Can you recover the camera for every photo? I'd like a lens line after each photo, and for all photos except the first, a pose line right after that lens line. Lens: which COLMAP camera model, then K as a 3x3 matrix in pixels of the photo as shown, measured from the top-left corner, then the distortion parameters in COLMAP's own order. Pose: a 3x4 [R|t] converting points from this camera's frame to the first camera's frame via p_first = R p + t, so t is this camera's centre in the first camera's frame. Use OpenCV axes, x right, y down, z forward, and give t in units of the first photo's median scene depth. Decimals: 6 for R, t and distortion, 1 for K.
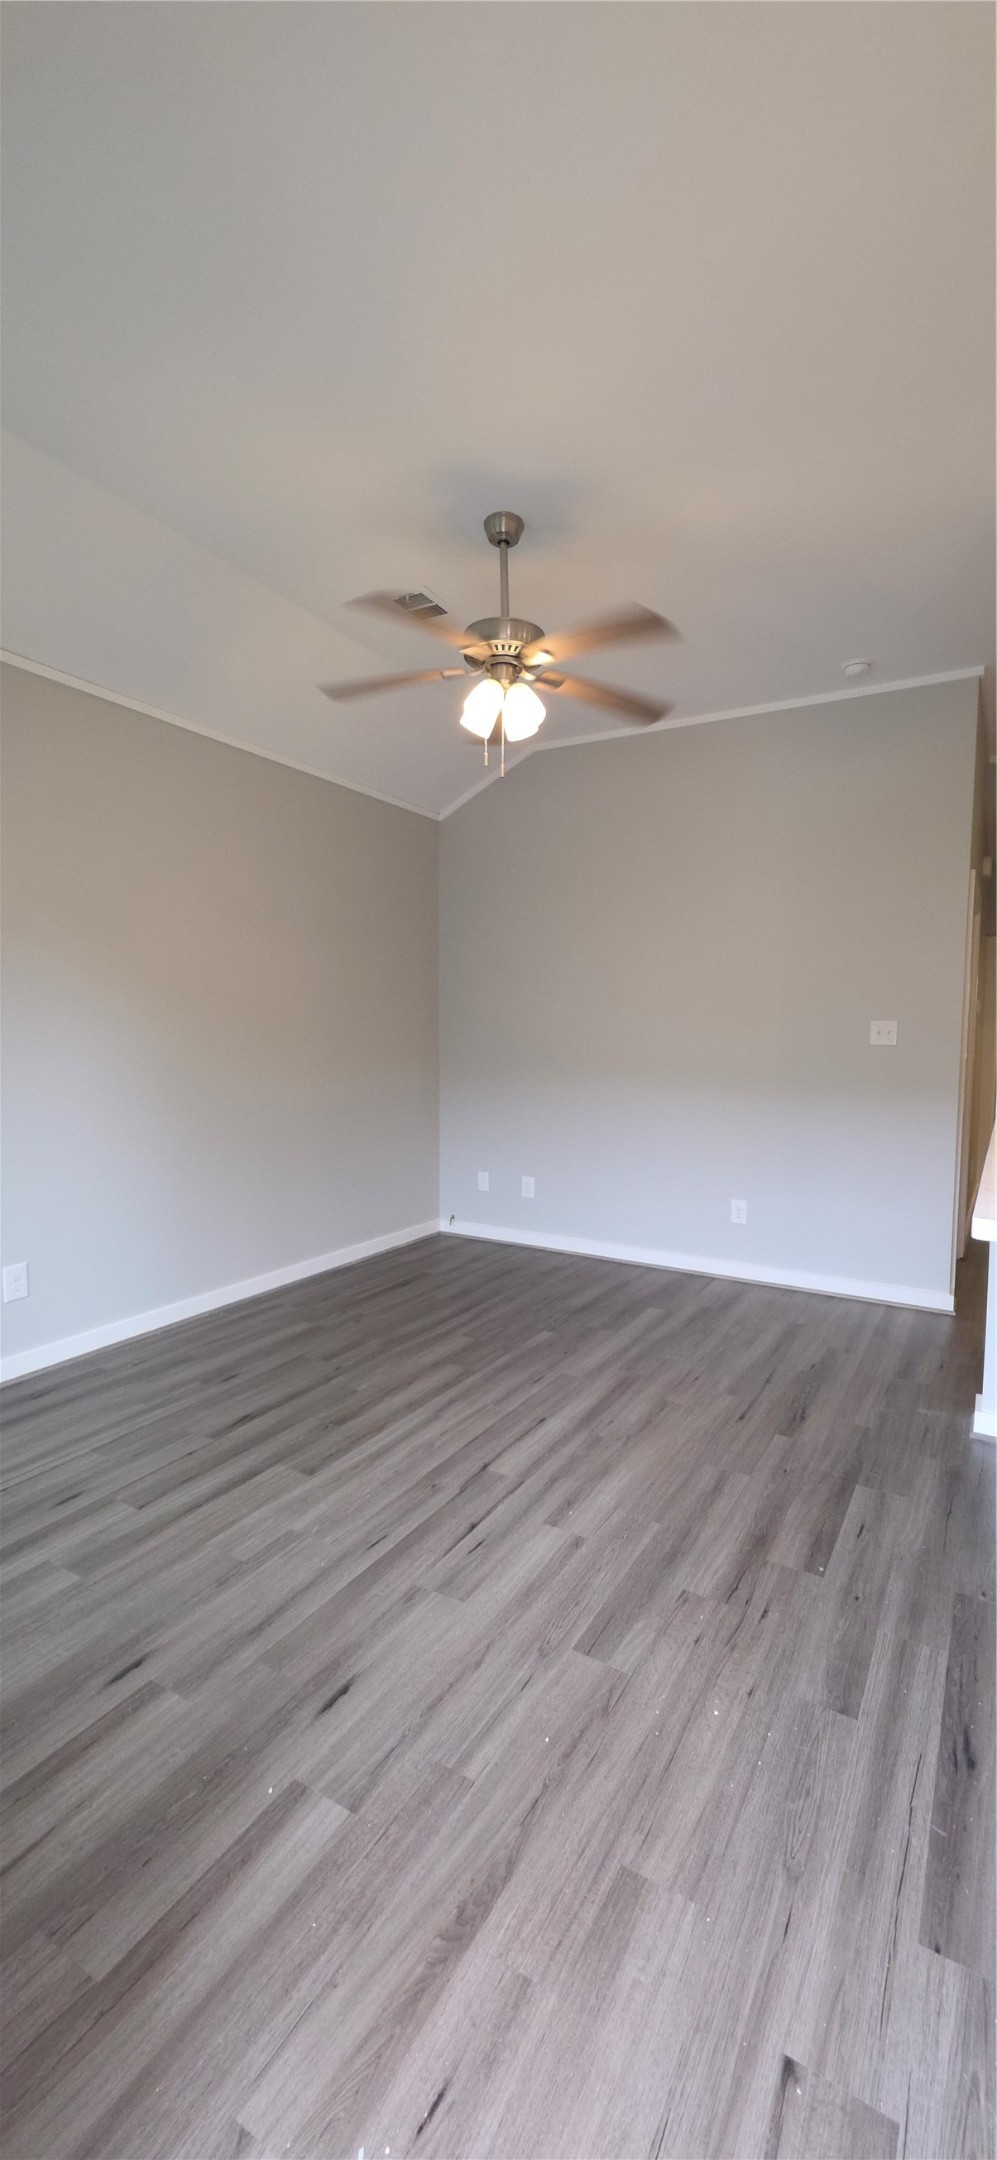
lens RADIAL K [[859.8, 0, 498.5], [0, 859.8, 1080.0], [0, 0, 1]] dist [0.009482, -0.000422]
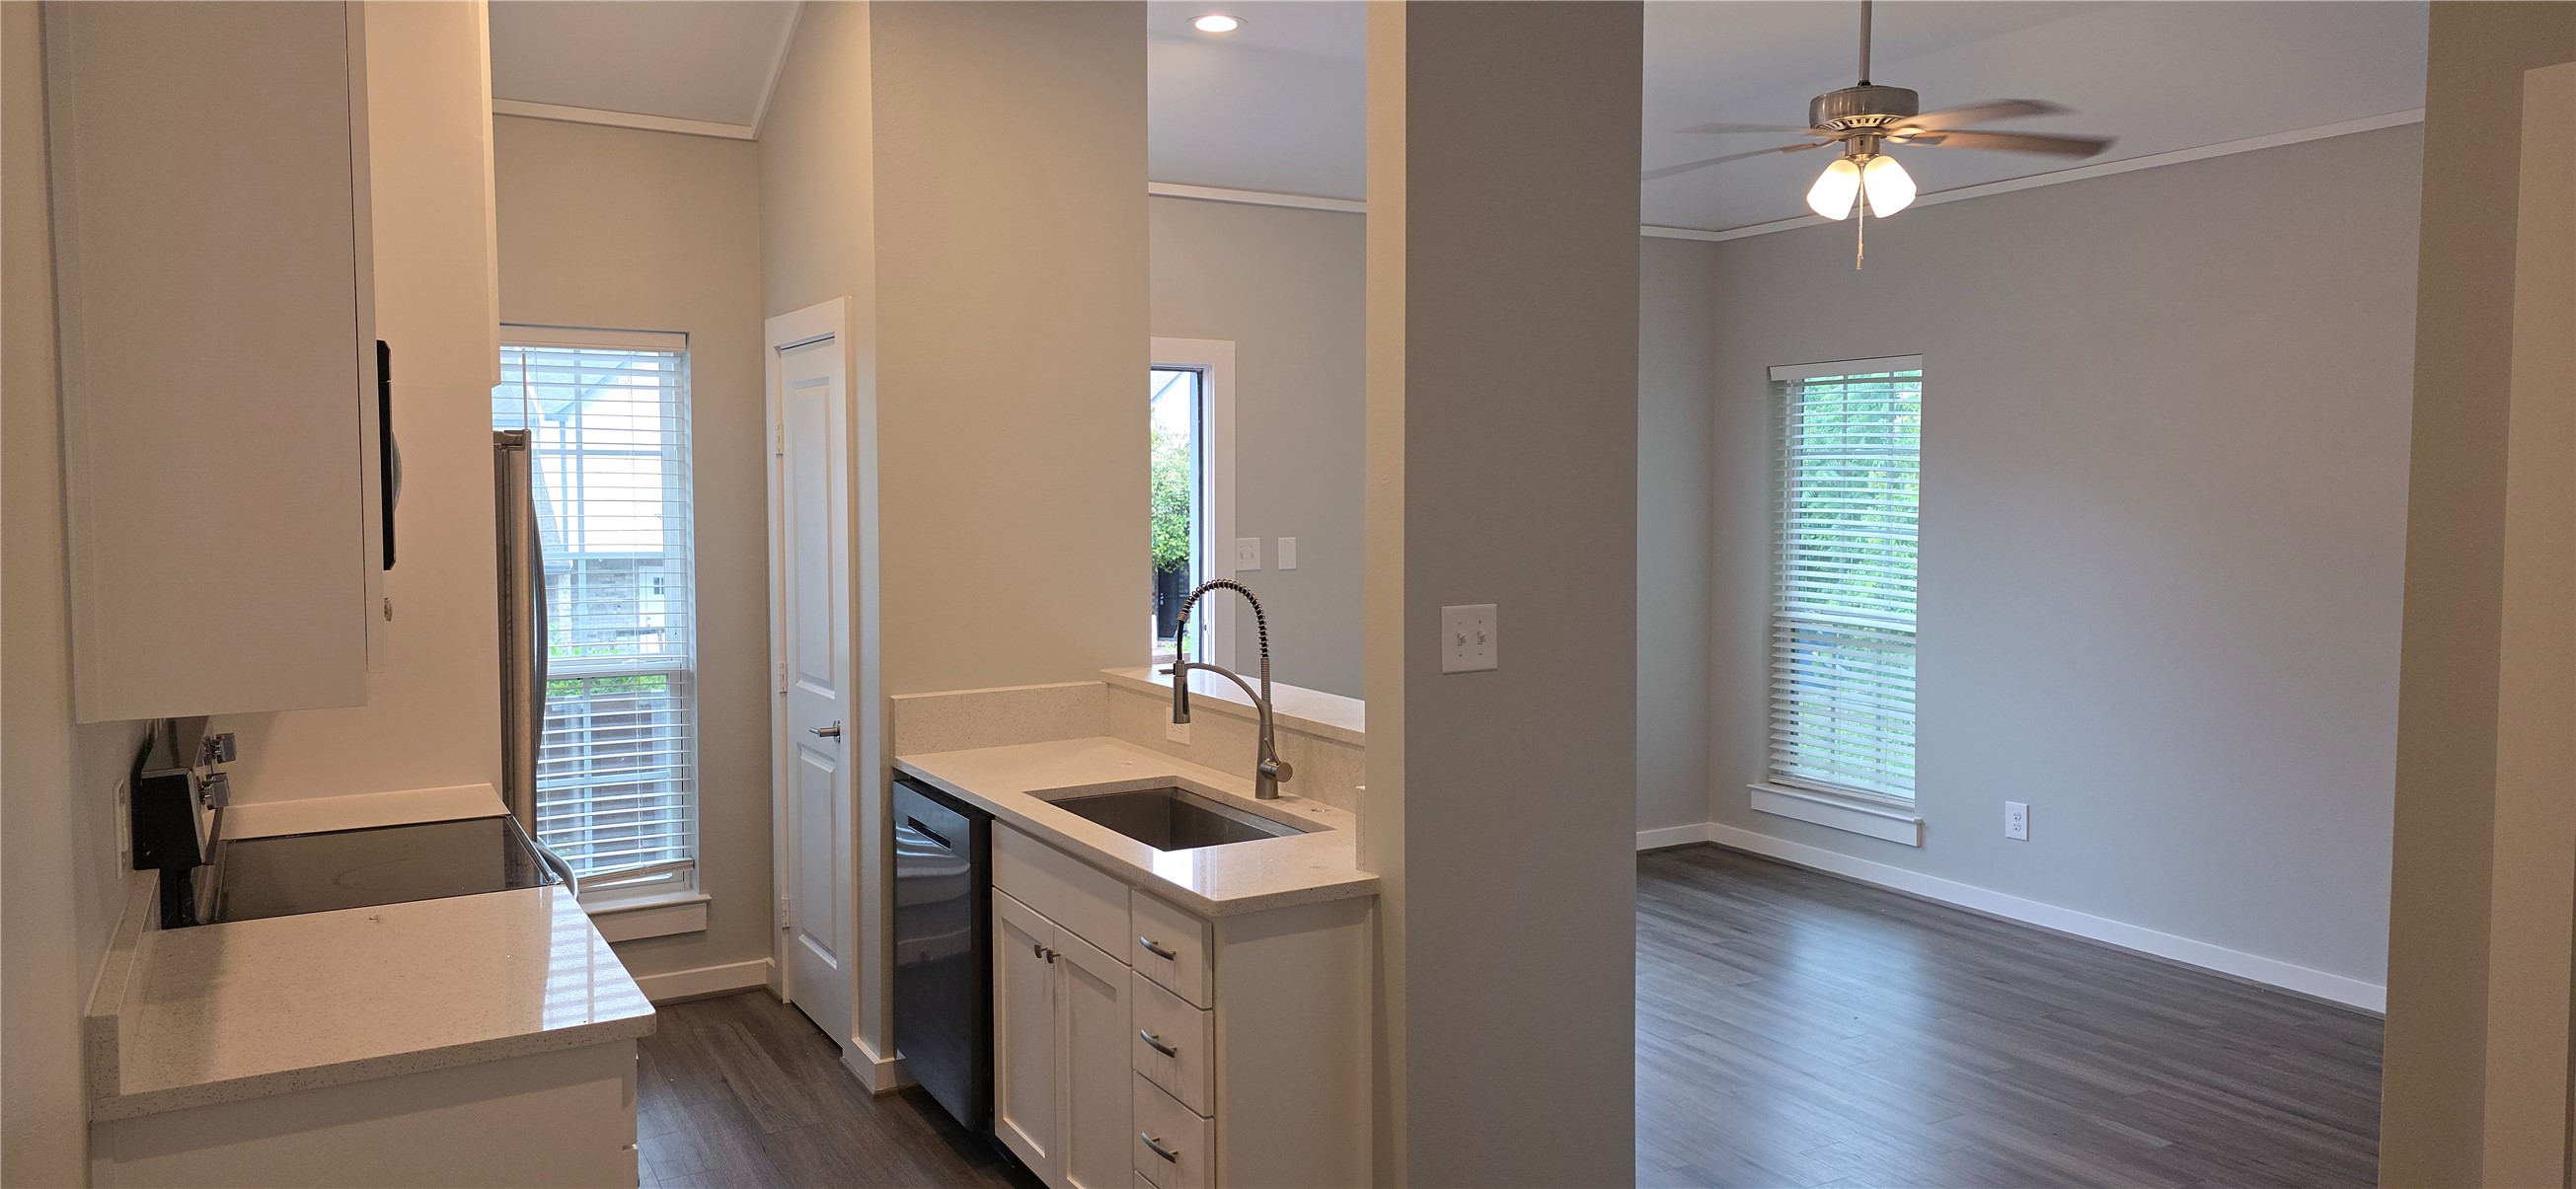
lens RADIAL K [[1689.5, 0, 1288.0], [0, 1689.5, 594.5], [0, 0, 1]] dist [-0.000601, -0.000099]
pose [[-0.477657, 0.057055, -0.876692, 1.432577], [-0.049449, 0.994561, 0.091668, -0.147256], [0.877154, 0.087137, -0.472237, 1.122293]]
